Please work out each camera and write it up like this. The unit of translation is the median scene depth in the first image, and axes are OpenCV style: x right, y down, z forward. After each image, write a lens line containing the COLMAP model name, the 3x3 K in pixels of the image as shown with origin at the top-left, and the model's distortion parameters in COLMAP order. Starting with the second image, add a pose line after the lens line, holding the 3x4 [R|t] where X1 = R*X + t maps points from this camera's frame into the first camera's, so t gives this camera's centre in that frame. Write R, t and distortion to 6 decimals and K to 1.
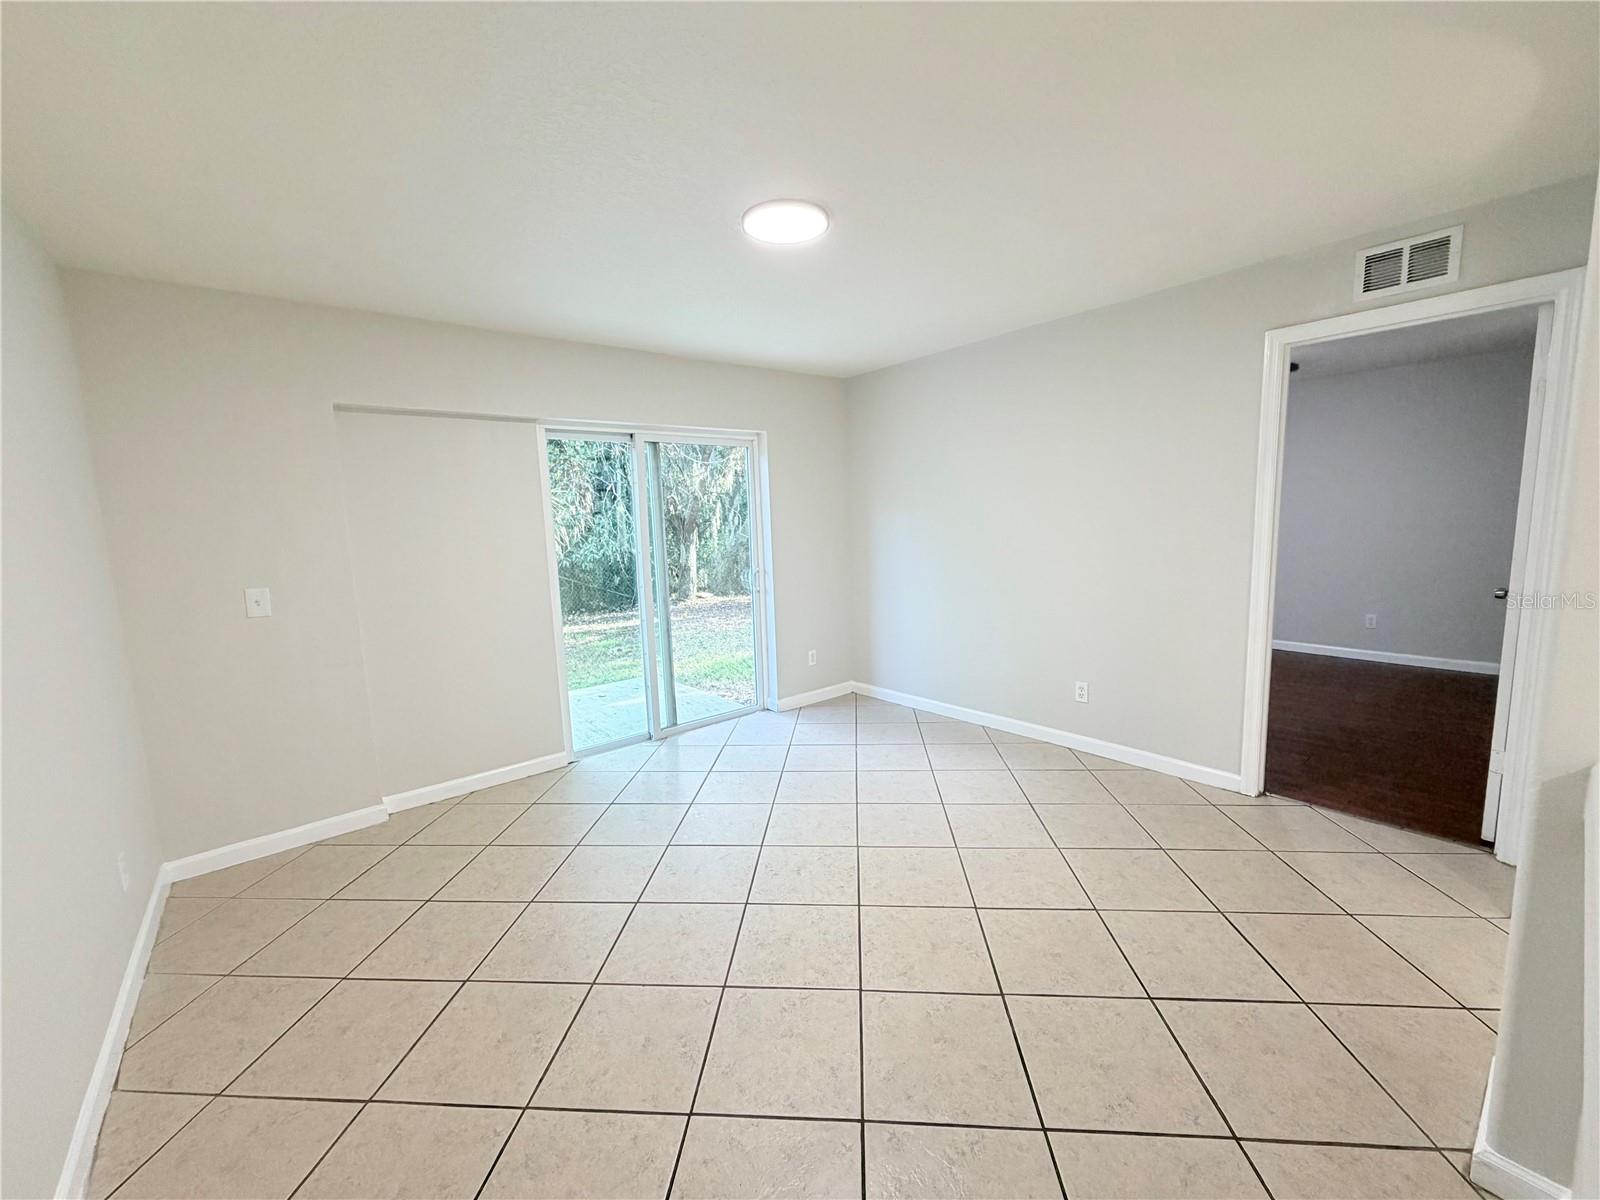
lens RADIAL K [[638.2, 0, 797.9], [0, 638.2, 594.9], [0, 0, 1]] dist [0.000085, 0.000420]
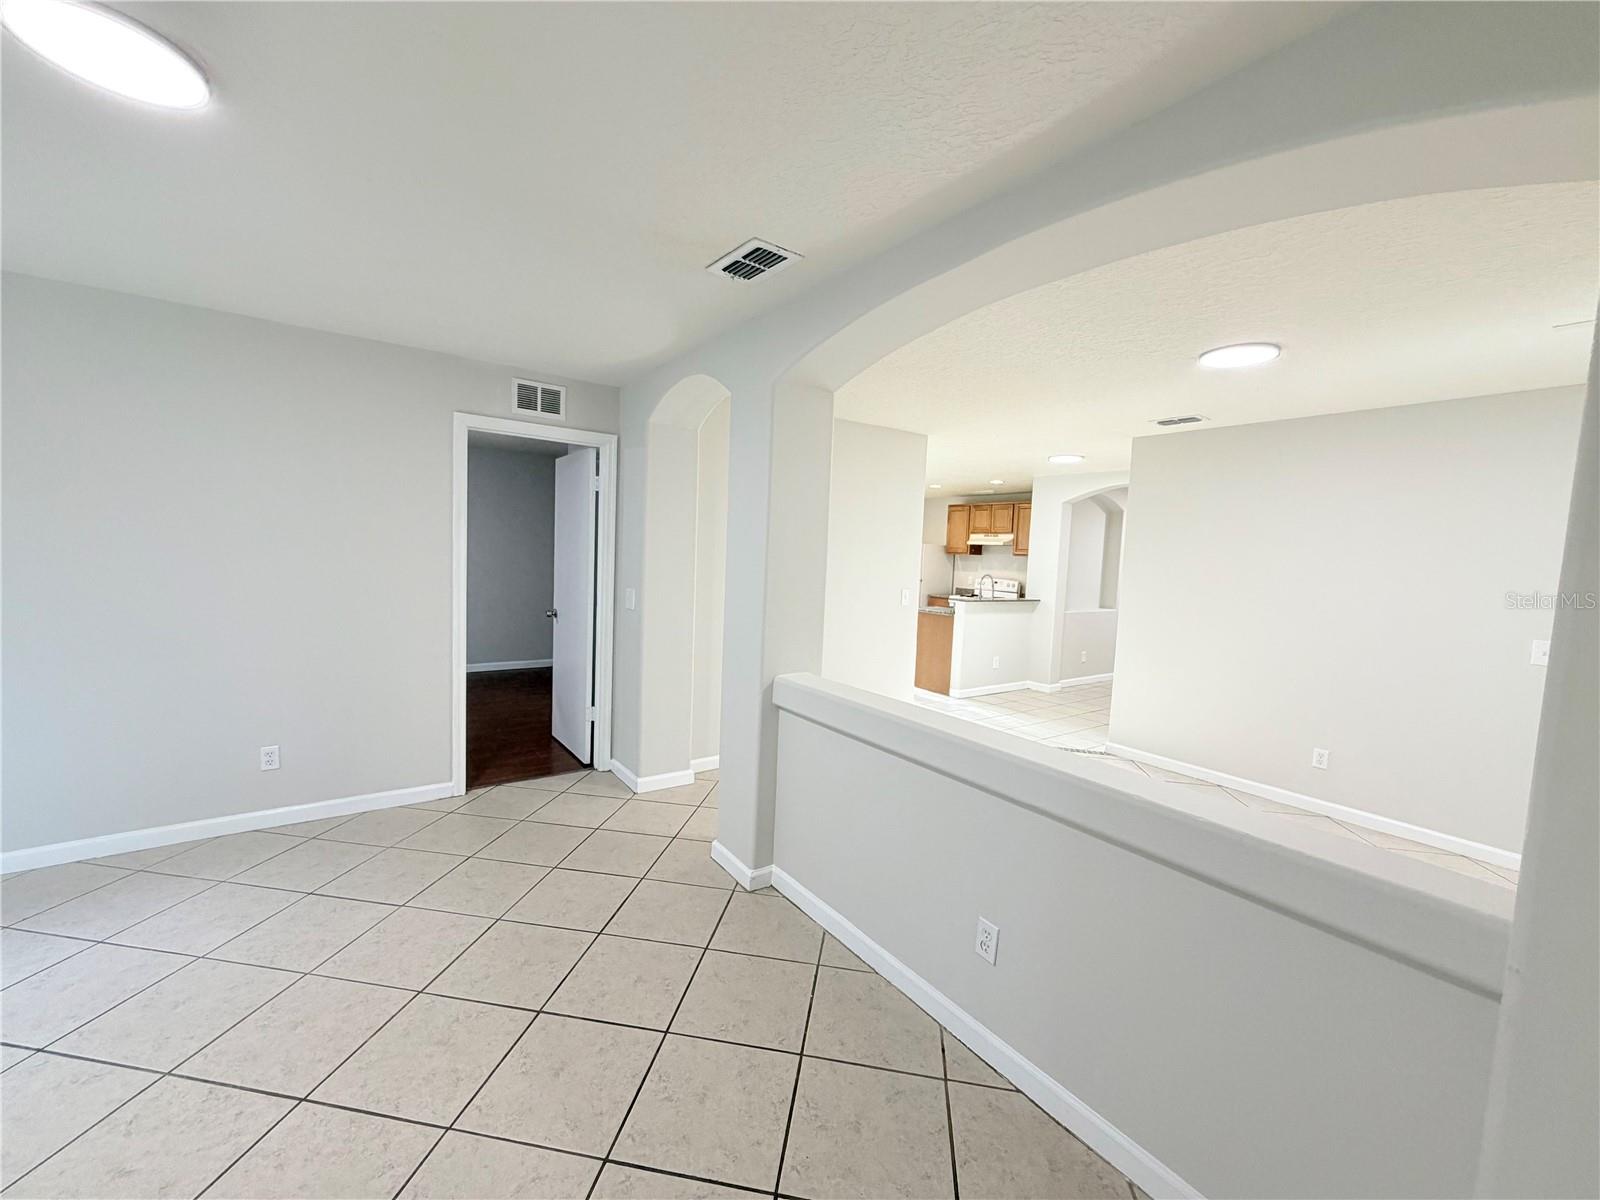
lens RADIAL K [[638.2, 0, 785.2], [0, 638.2, 607.7], [0, 0, 1]] dist [0.000085, 0.000420]
pose [[0.074631, -0.046717, 0.996116, -0.421454], [0.076375, 0.996236, 0.041000, -0.037957], [-0.994282, 0.073019, 0.077918, 0.281235]]
